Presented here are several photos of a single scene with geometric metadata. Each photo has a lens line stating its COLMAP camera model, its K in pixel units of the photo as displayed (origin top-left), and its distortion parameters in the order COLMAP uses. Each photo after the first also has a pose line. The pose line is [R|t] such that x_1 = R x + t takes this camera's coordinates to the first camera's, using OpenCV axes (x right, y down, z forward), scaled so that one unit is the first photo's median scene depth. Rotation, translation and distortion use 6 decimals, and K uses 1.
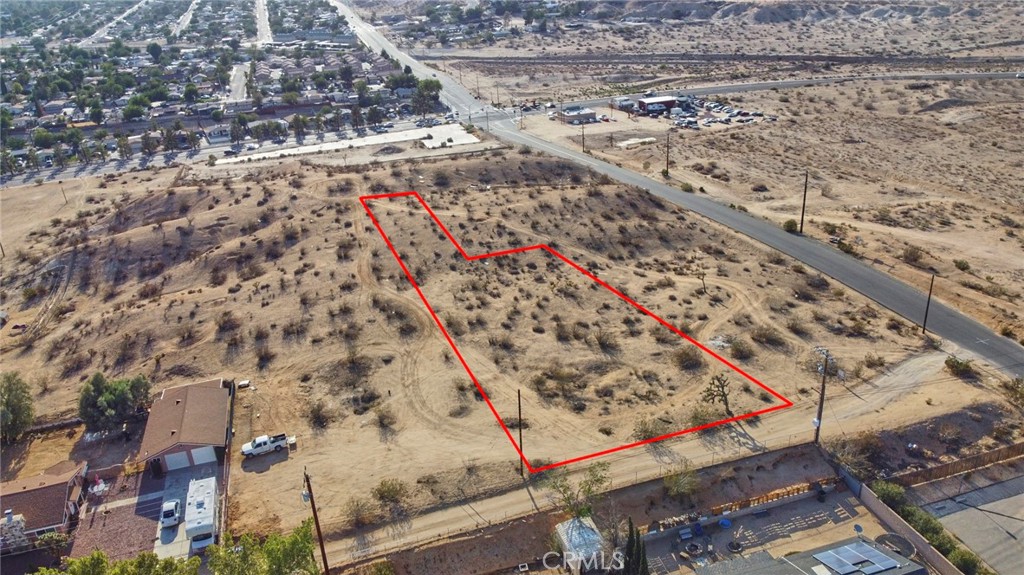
lens RADIAL K [[781.0, 0, 512.0], [0, 781.0, 287.5], [0, 0, 1]] dist [-0.006421, 0.000276]
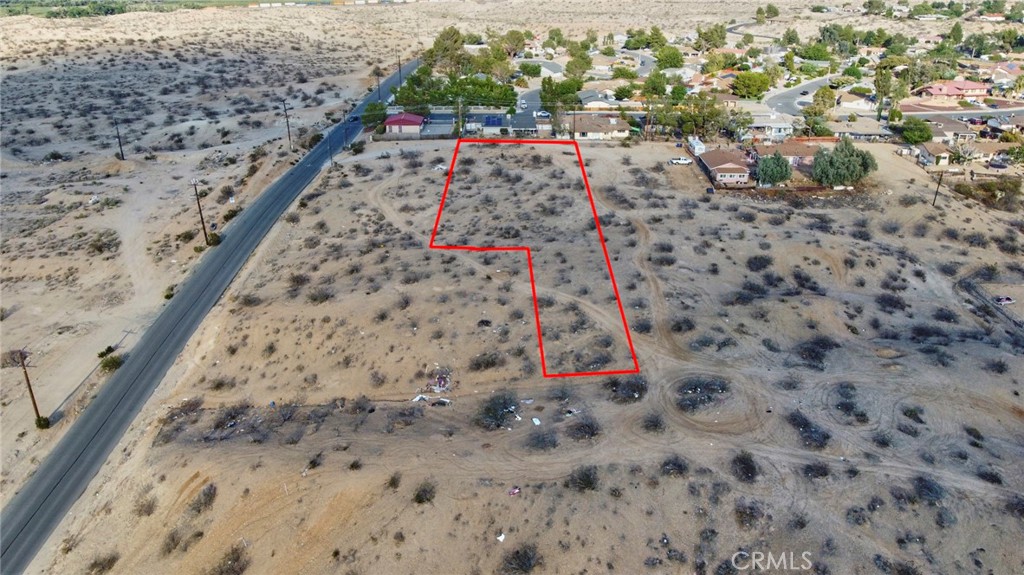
lens RADIAL K [[781.0, 0, 512.0], [0, 781.0, 287.5], [0, 0, 1]] dist [-0.006421, 0.000276]
pose [[-0.955062, -0.064656, 0.289269, -0.390646], [0.167341, 0.687896, 0.706255, -0.887918], [-0.244651, 0.722923, -0.646164, 2.101534]]
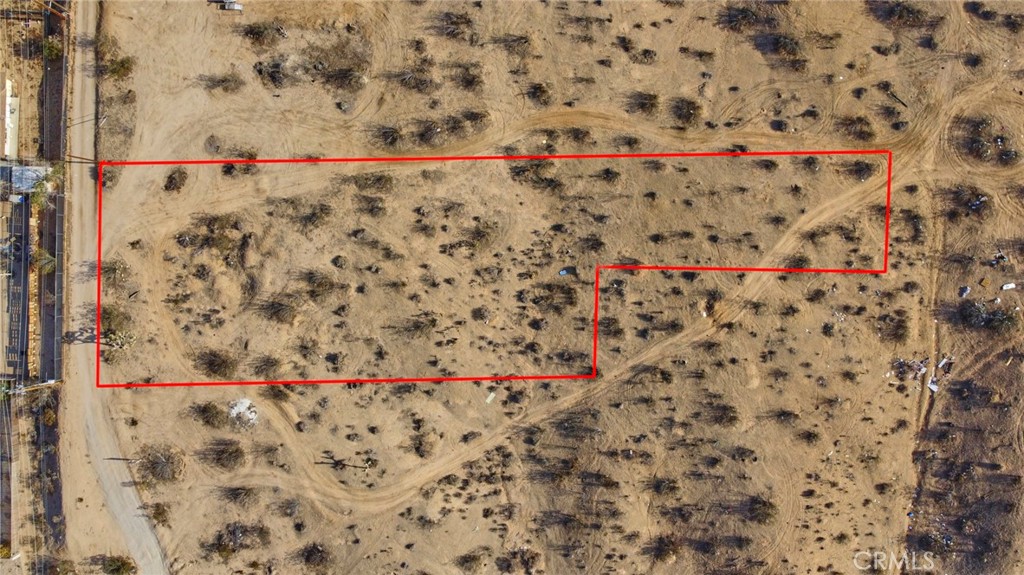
lens RADIAL K [[817.2, 0, 512.0], [0, 817.2, 287.5], [0, 0, 1]] dist [0.000882, -0.000743]
pose [[-0.316875, 0.945010, 0.080905, -0.083920], [-0.360687, -0.198955, 0.911220, -0.928908], [0.877209, 0.259562, 0.403897, 0.753273]]
